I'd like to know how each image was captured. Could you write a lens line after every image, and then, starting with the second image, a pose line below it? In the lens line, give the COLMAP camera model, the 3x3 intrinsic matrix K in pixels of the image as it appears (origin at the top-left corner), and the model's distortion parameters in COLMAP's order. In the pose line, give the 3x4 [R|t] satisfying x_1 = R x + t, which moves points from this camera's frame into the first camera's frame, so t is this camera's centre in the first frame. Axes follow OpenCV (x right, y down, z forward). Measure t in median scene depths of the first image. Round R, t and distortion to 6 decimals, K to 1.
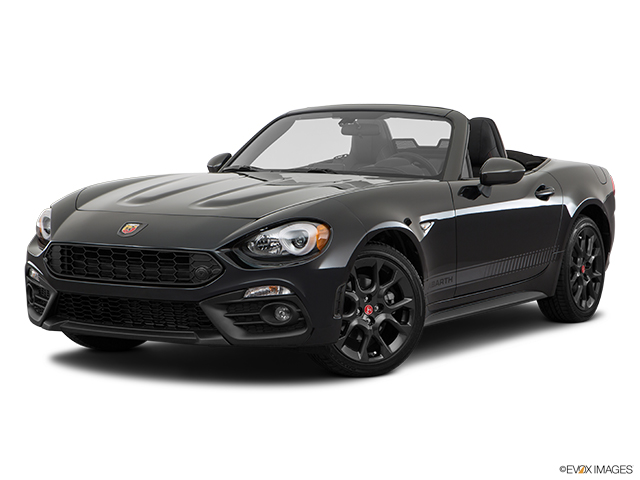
lens RADIAL K [[1454.6, 0, 321.4], [0, 1454.6, 237.6], [0, 0, 1]] dist [0.100031, 0.000000]
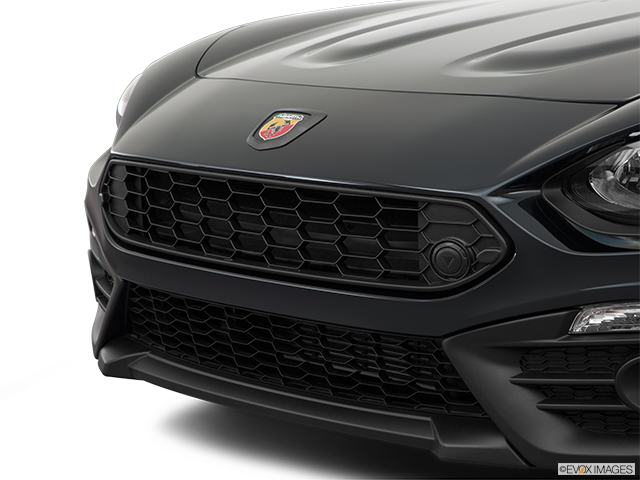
lens RADIAL K [[1761.4, 0, 318.3], [0, 1761.4, 238.1], [0, 0, 1]] dist [0.313780, 0.000000]
pose [[0.963856, 0.031159, -0.264596, -0.000200], [-0.013503, 0.997574, 0.068288, -0.008504], [0.266082, -0.062247, 0.961938, 0.543222]]
